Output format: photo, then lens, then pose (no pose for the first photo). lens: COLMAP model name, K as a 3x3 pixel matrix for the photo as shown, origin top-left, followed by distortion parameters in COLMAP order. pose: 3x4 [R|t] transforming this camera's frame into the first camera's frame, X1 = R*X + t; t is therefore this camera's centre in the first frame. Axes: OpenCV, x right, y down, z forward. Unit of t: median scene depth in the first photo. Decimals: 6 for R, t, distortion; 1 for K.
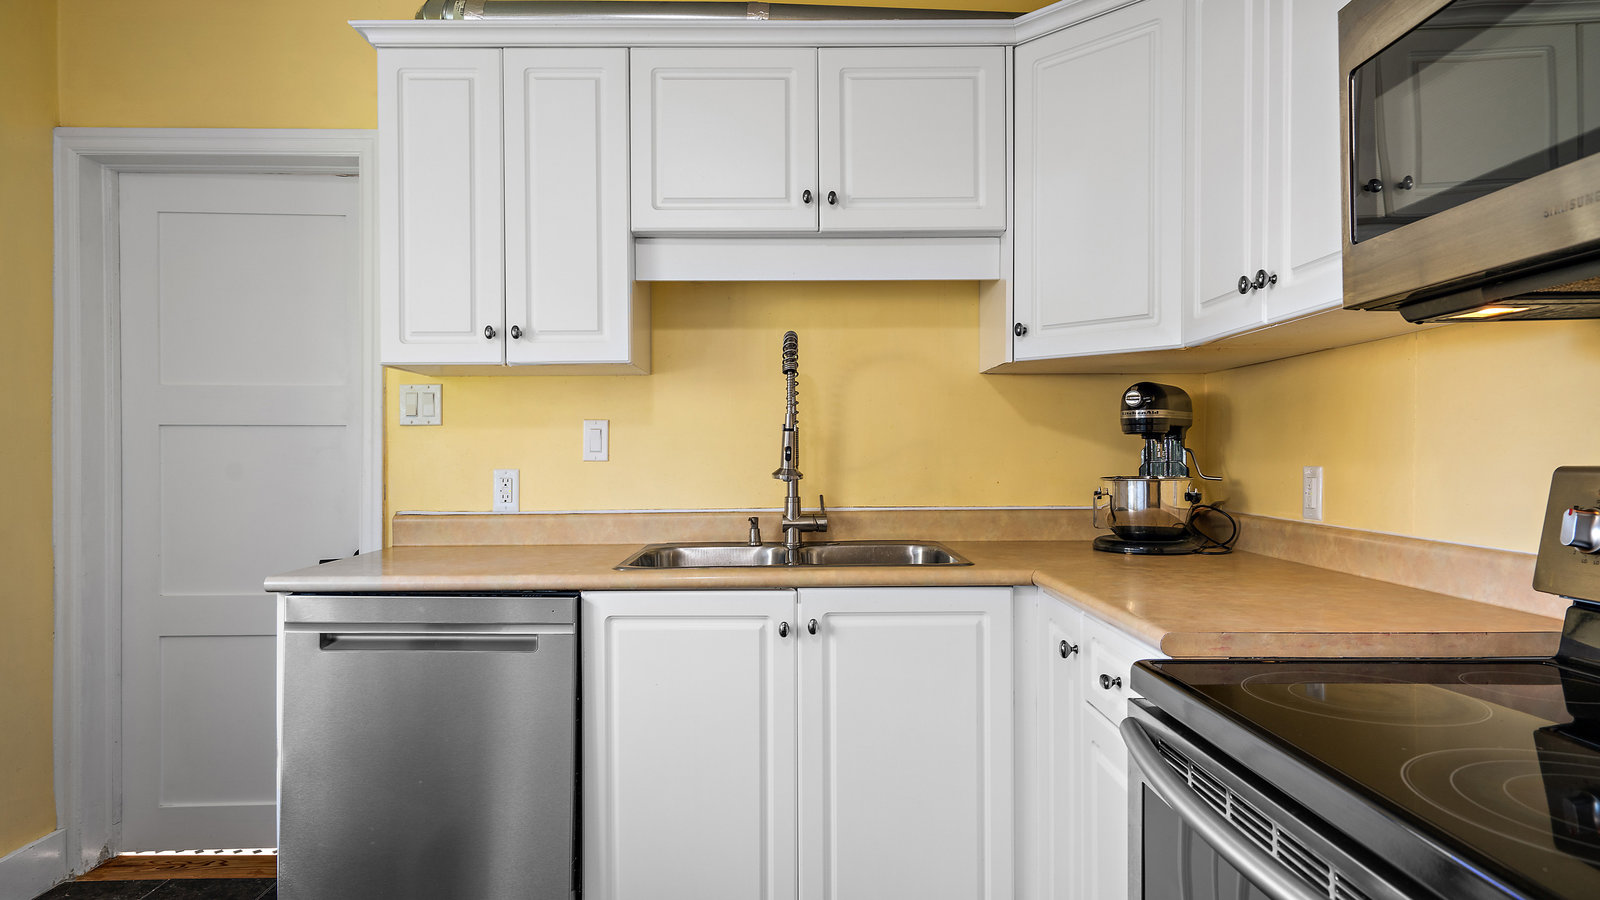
lens RADIAL K [[914.1, 0, 800.0], [0, 914.1, 450.0], [0, 0, 1]] dist [0.040082, -0.019103]
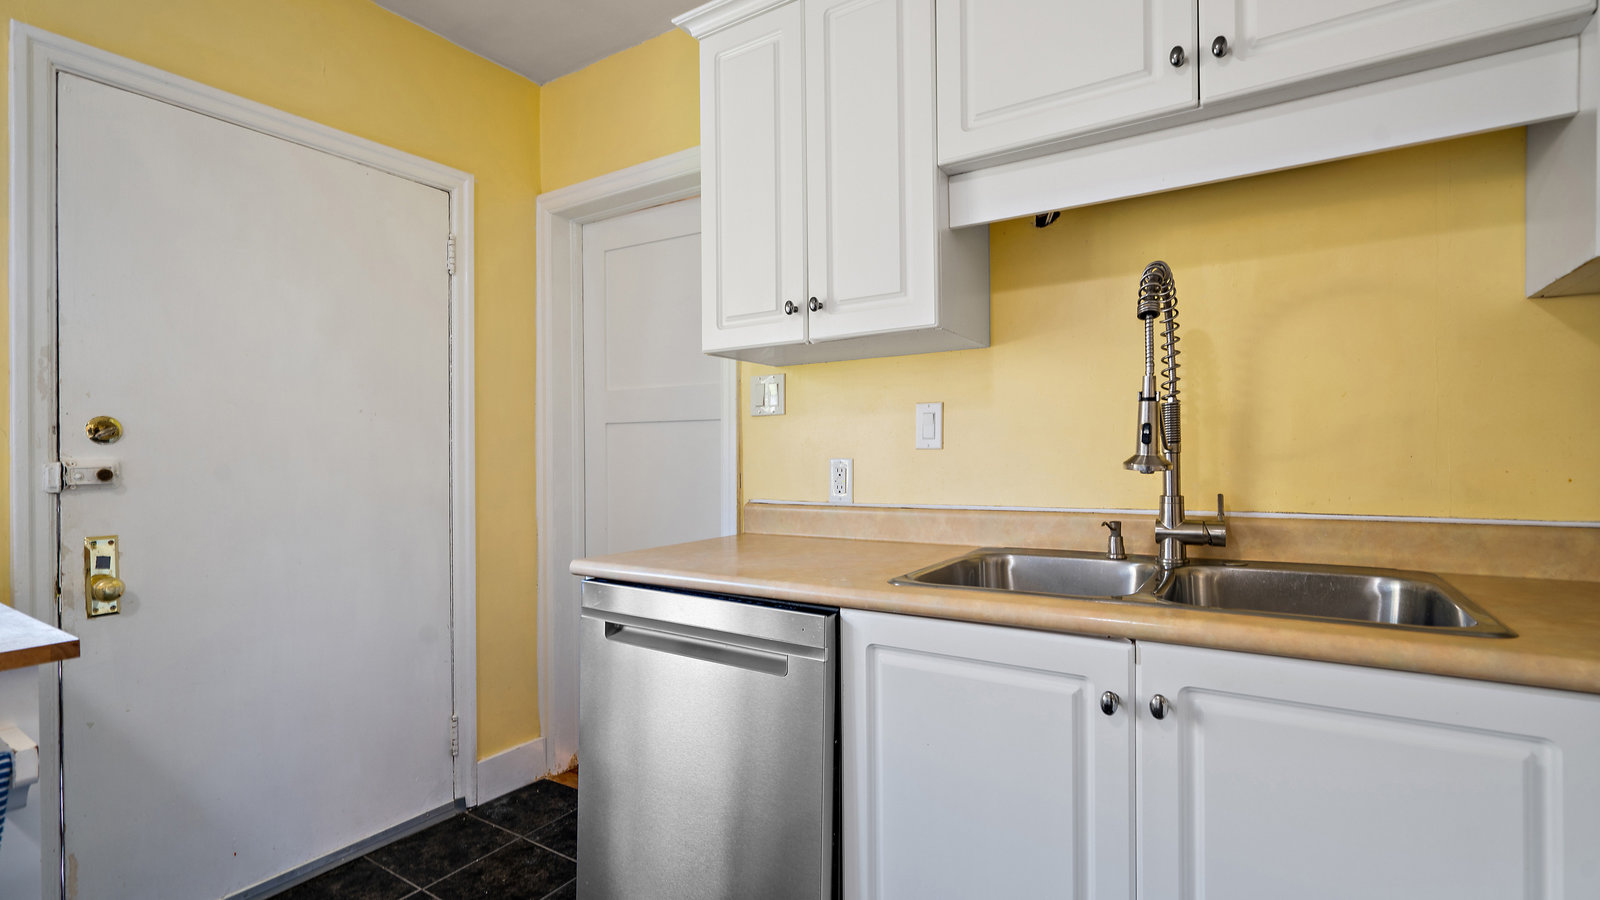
lens RADIAL K [[734.6, 0, 799.0], [0, 734.6, 458.1], [0, 0, 1]] dist [-0.014444, 0.013648]
pose [[0.835154, -0.002029, -0.550013, 0.064968], [0.008053, 0.999931, 0.008538, 0.014123], [0.549957, -0.011560, 0.835113, 0.351733]]
